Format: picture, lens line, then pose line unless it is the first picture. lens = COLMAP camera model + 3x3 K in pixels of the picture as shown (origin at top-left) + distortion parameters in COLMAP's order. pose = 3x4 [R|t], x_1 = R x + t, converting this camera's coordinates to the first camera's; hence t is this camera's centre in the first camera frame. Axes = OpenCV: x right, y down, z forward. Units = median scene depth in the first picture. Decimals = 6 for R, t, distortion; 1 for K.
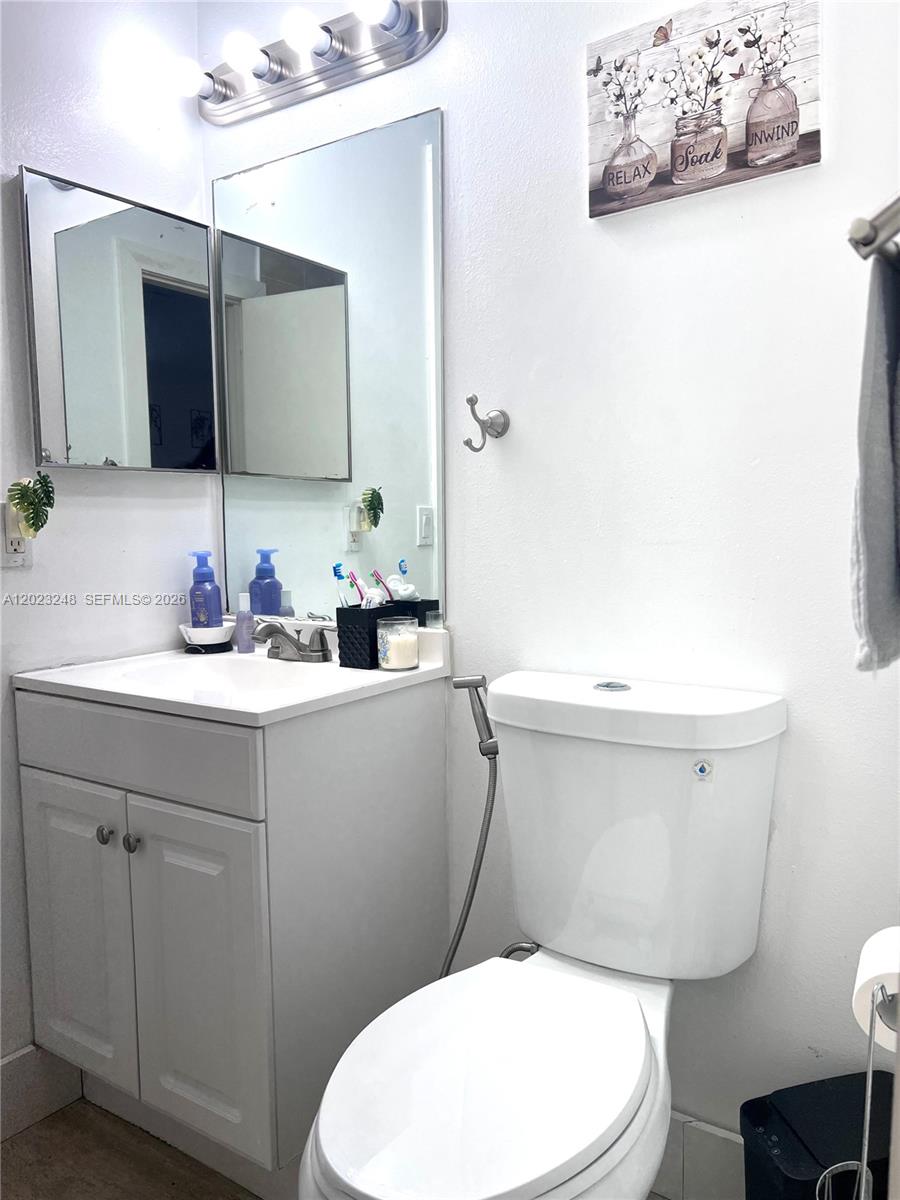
lens RADIAL K [[900.5, 0, 449.1], [0, 900.5, 604.9], [0, 0, 1]] dist [0.054167, -0.057317]
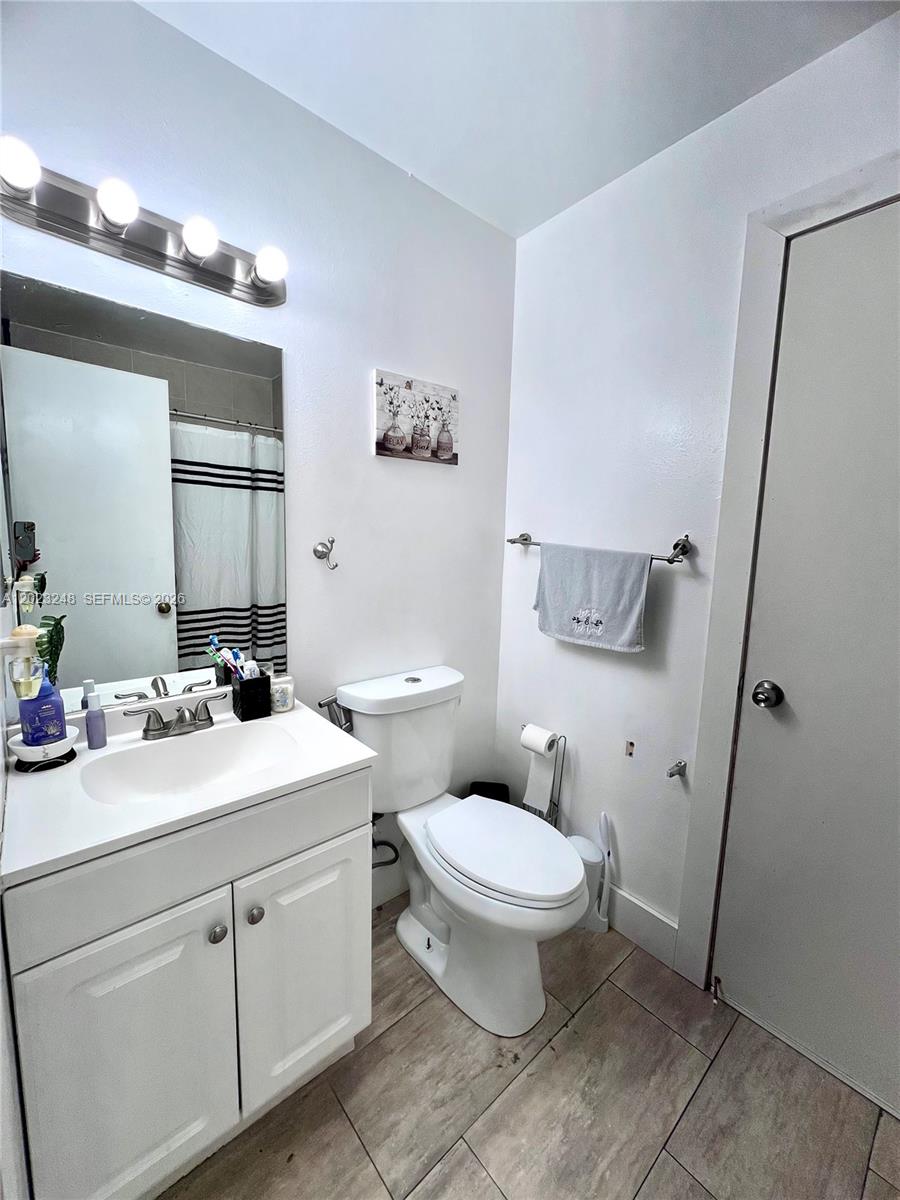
lens RADIAL K [[481.3, 0, 450.0], [0, 481.3, 600.8], [0, 0, 1]] dist [-0.001438, 0.000091]
pose [[0.256225, -0.108075, 0.960556, -0.902949], [0.060550, 0.993573, 0.095638, -0.208207], [-0.964719, 0.033657, 0.261122, 0.607278]]
